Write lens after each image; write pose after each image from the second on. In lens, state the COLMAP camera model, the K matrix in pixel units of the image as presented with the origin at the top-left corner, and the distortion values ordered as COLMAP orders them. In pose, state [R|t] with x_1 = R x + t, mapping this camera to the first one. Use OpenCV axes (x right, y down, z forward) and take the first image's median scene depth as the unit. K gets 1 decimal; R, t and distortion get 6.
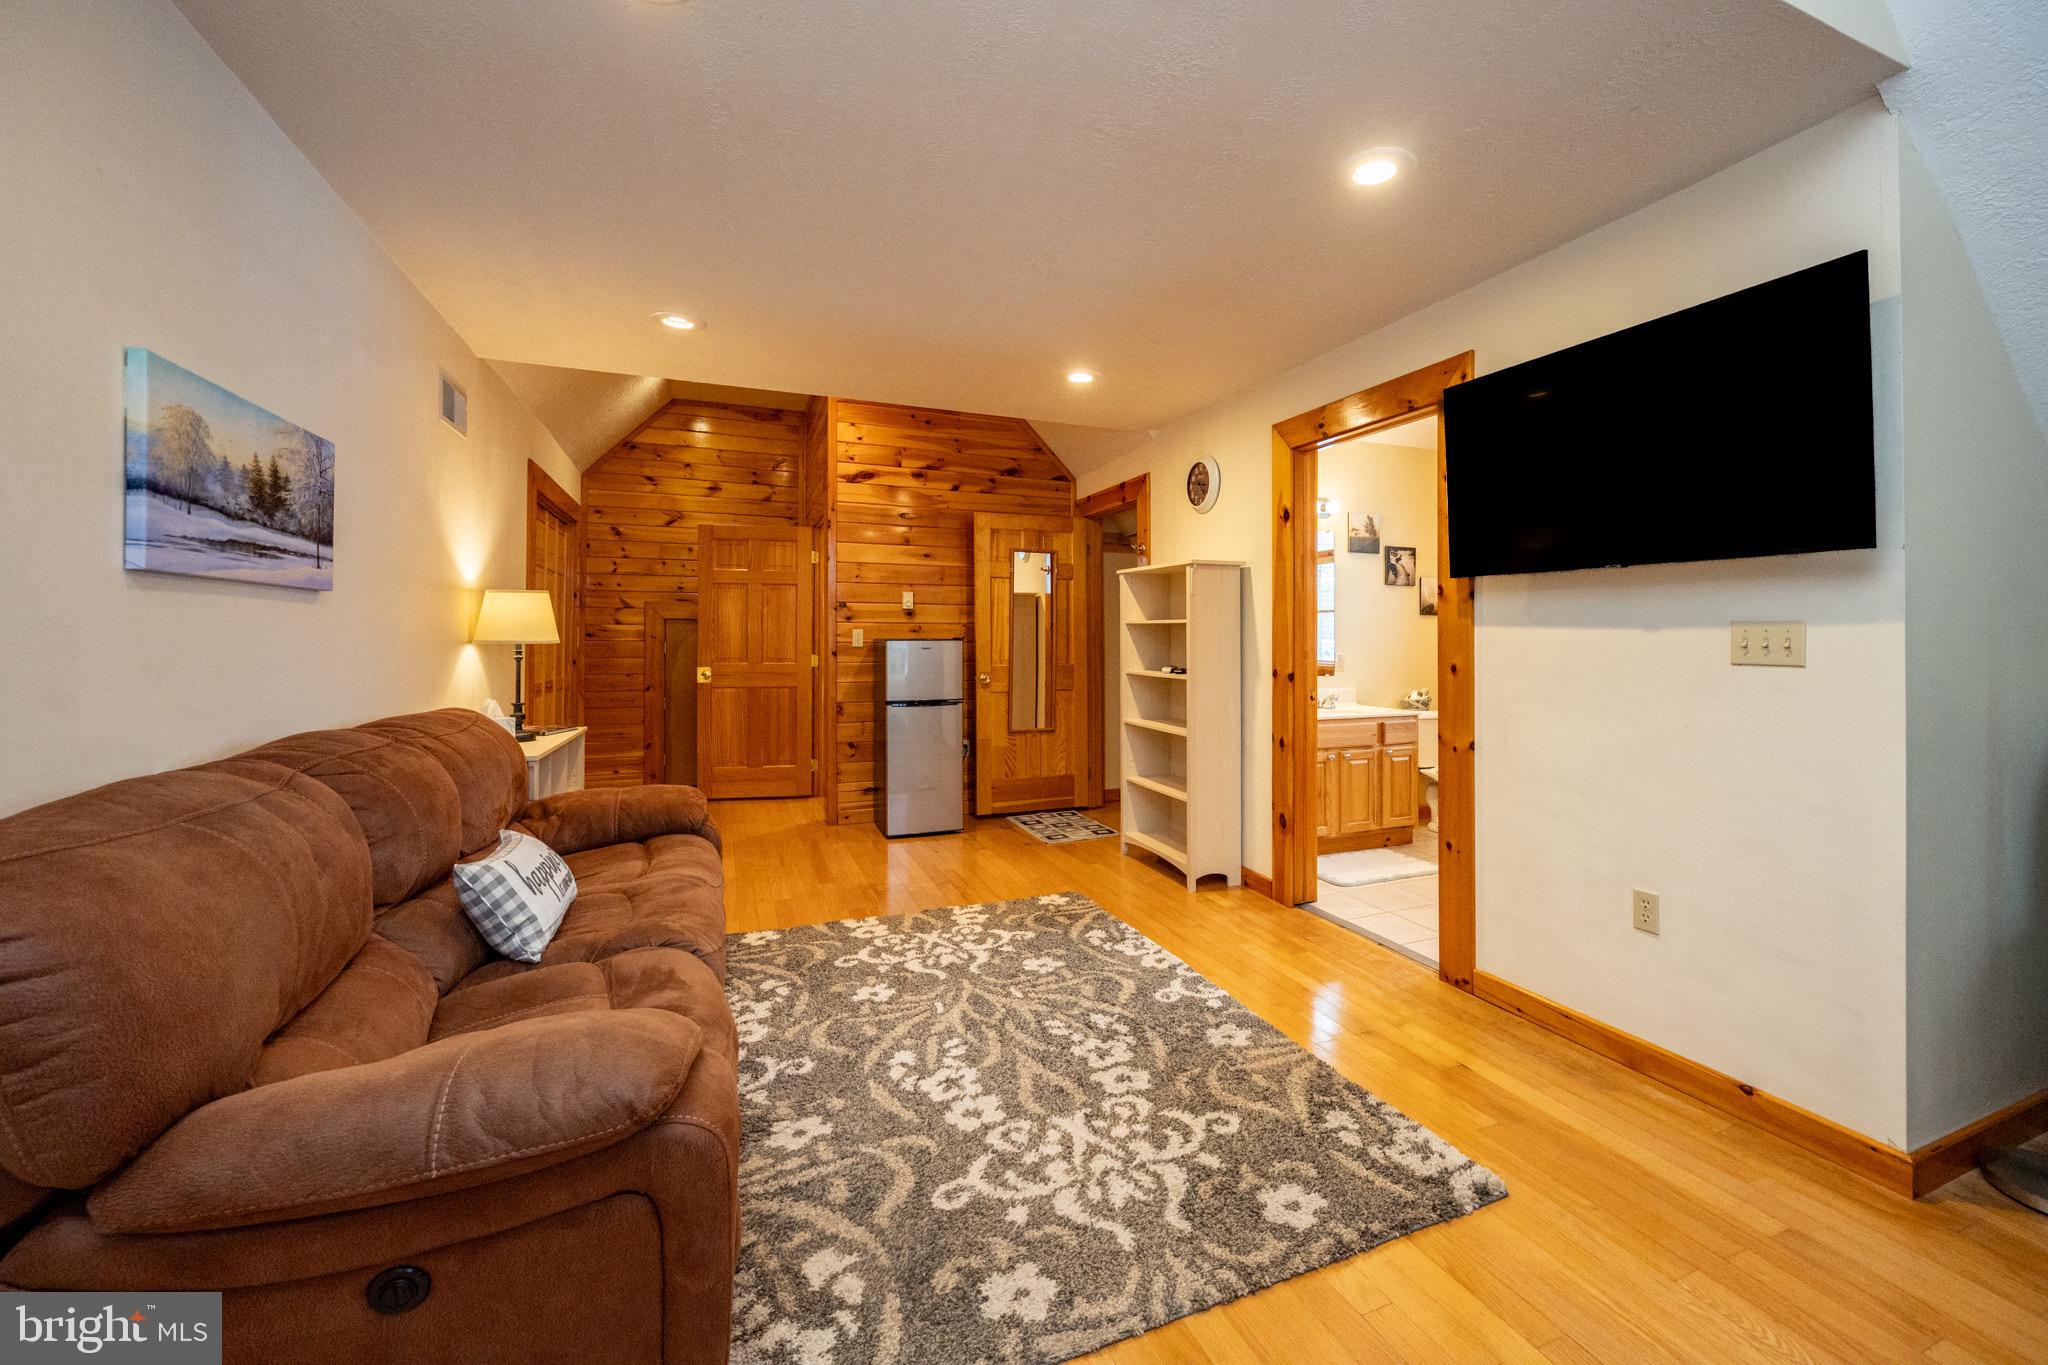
lens RADIAL K [[792.7, 0, 1088.8], [0, 792.7, 632.6], [0, 0, 1]] dist [0.002088, -0.000071]
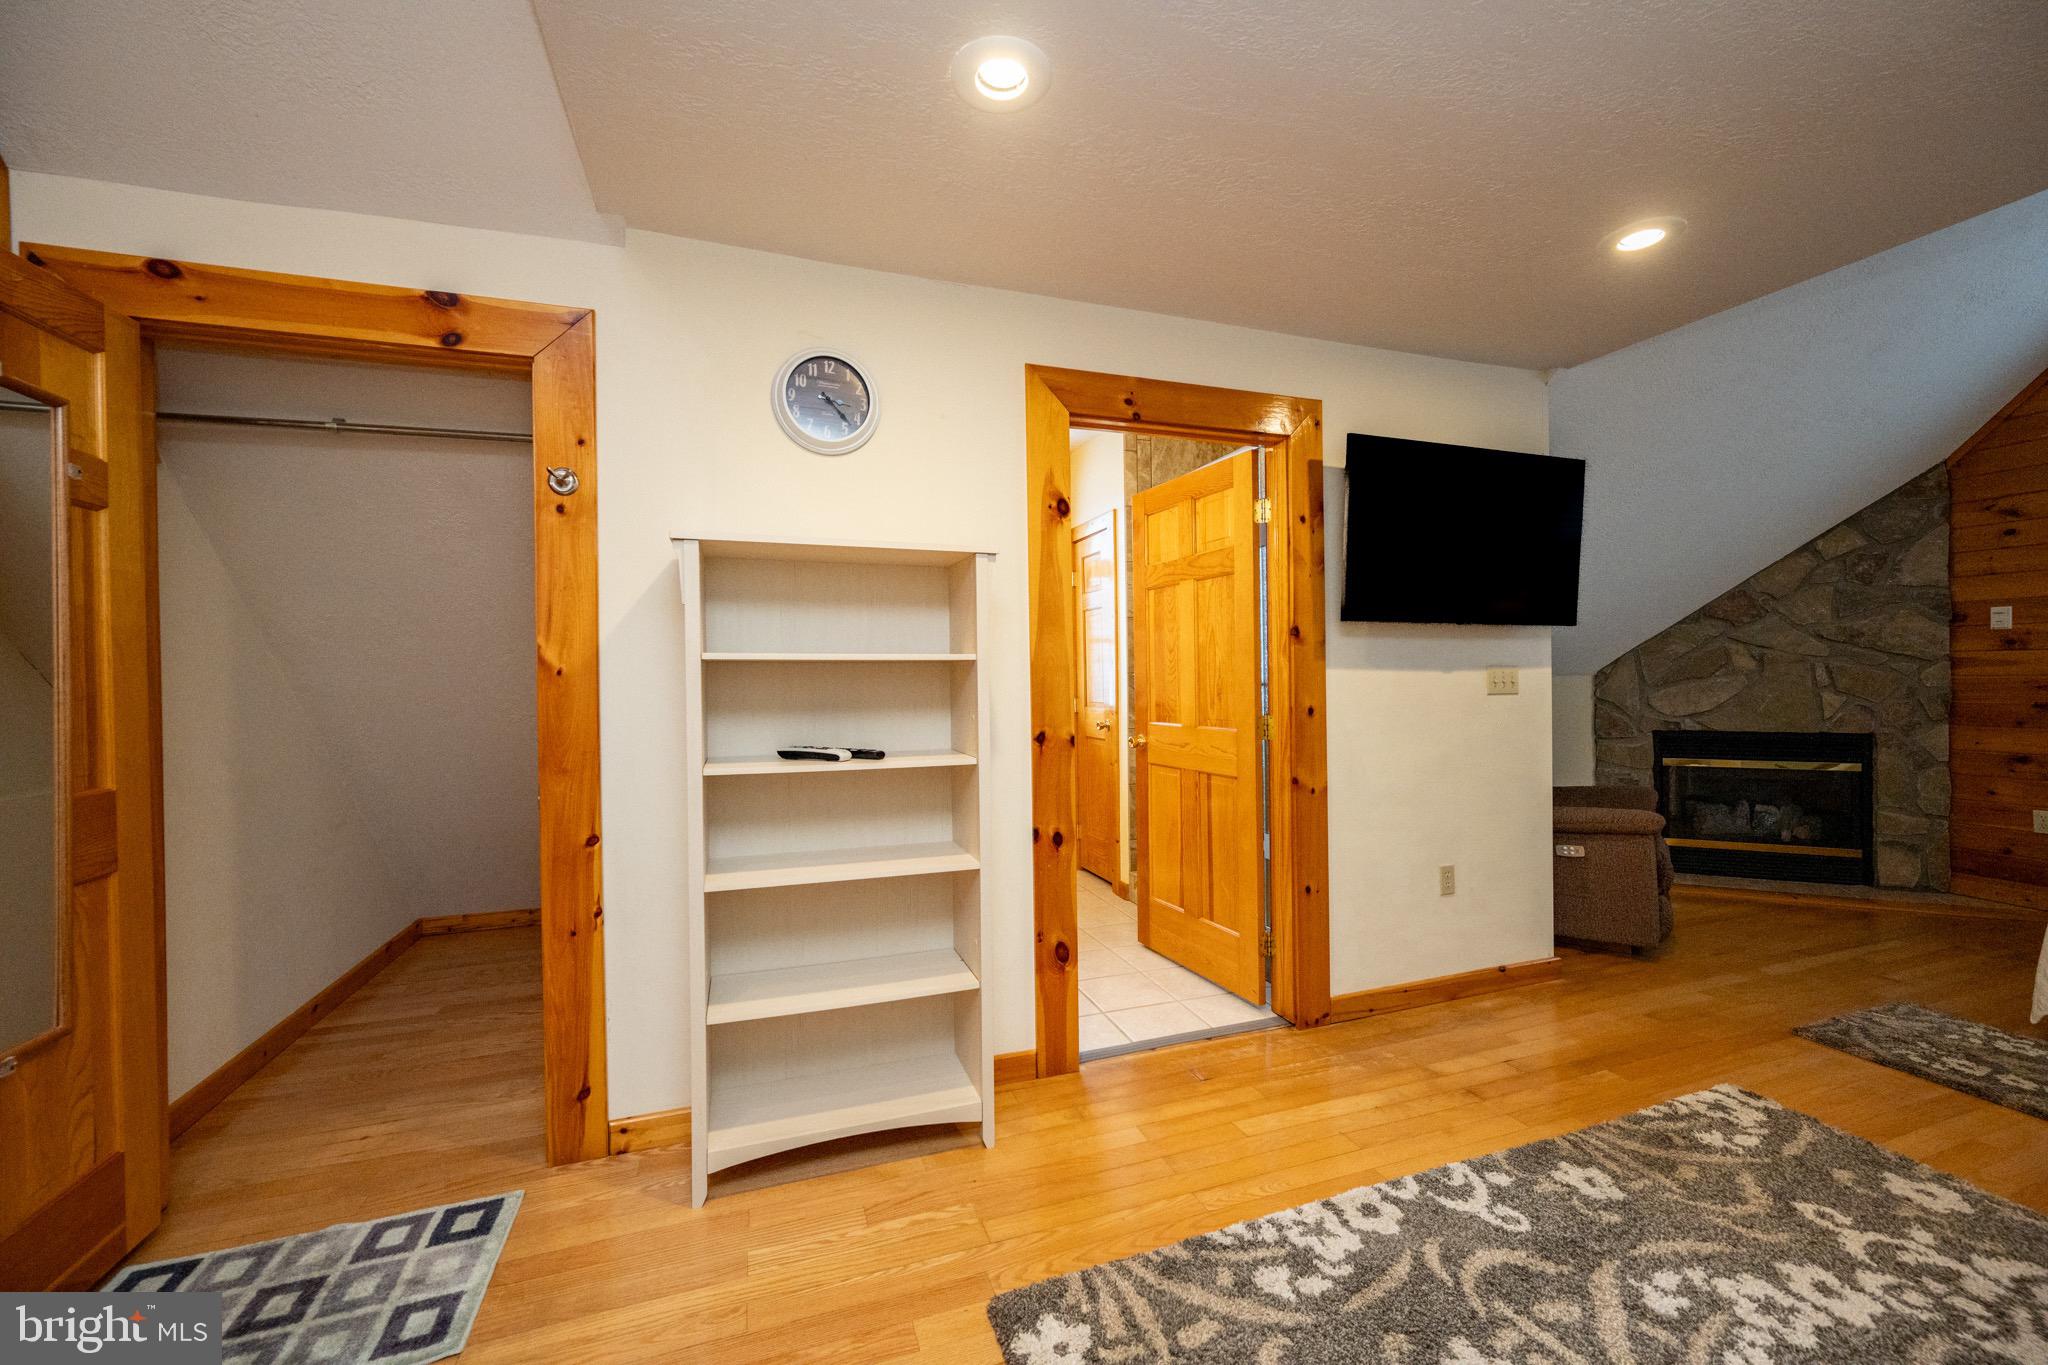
lens RADIAL K [[792.7, 0, 1031.7], [0, 792.7, 680.1], [0, 0, 1]] dist [0.002088, -0.000071]
pose [[0.108640, -0.015188, 0.993965, -0.649932], [0.007015, 0.999870, 0.014511, -0.013084], [-0.994056, 0.005396, 0.108732, 1.415048]]
